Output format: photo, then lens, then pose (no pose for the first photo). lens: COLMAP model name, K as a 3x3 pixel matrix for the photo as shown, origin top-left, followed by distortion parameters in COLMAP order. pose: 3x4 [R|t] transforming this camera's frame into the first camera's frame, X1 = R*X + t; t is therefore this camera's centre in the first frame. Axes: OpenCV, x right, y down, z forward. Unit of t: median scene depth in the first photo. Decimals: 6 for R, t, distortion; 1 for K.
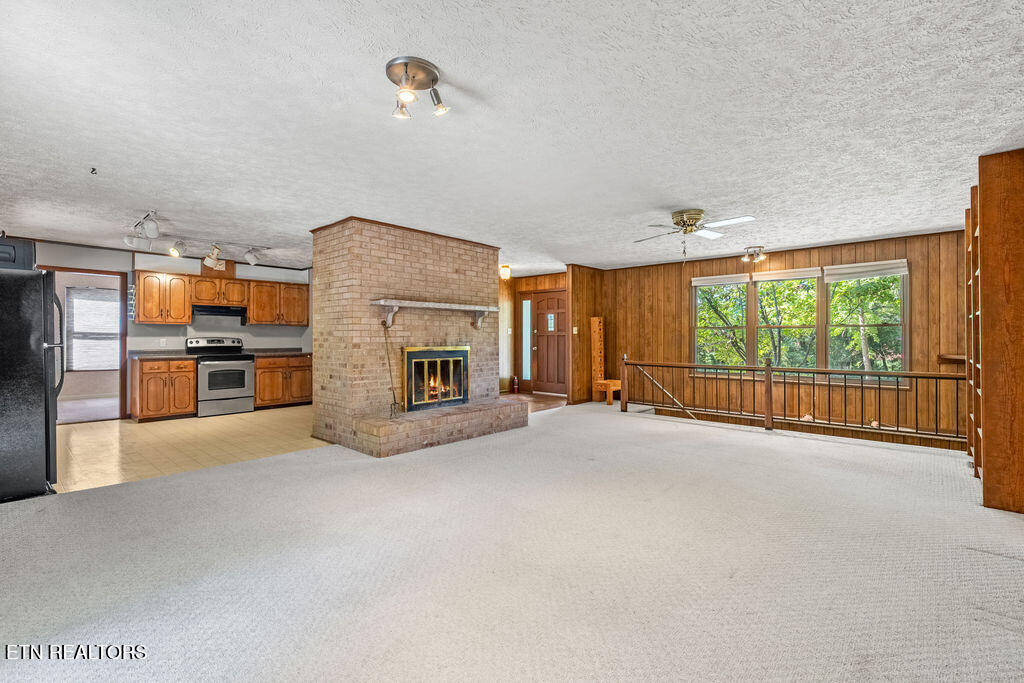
lens RADIAL K [[459.6, 0, 511.5], [0, 459.6, 336.1], [0, 0, 1]] dist [-0.007623, 0.000960]
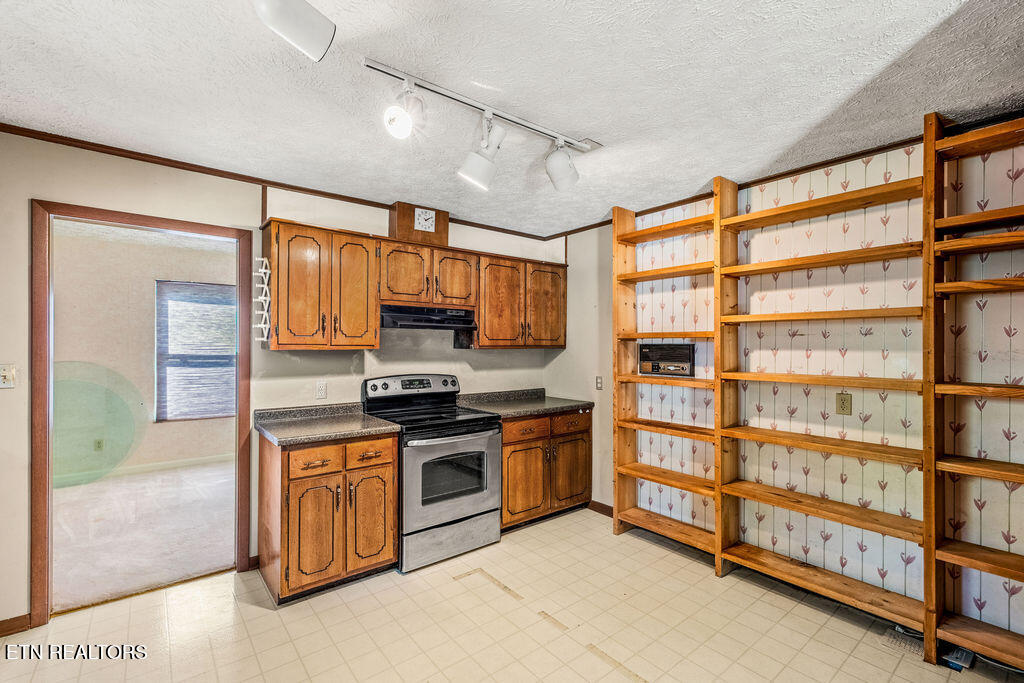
lens RADIAL K [[459.6, 0, 505.0], [0, 459.6, 345.5], [0, 0, 1]] dist [-0.007623, 0.000960]
pose [[0.984497, 0.004051, -0.175356, -0.480461], [-0.003382, 0.999986, 0.004112, -0.029978], [0.175370, -0.003455, 0.984497, 0.559633]]
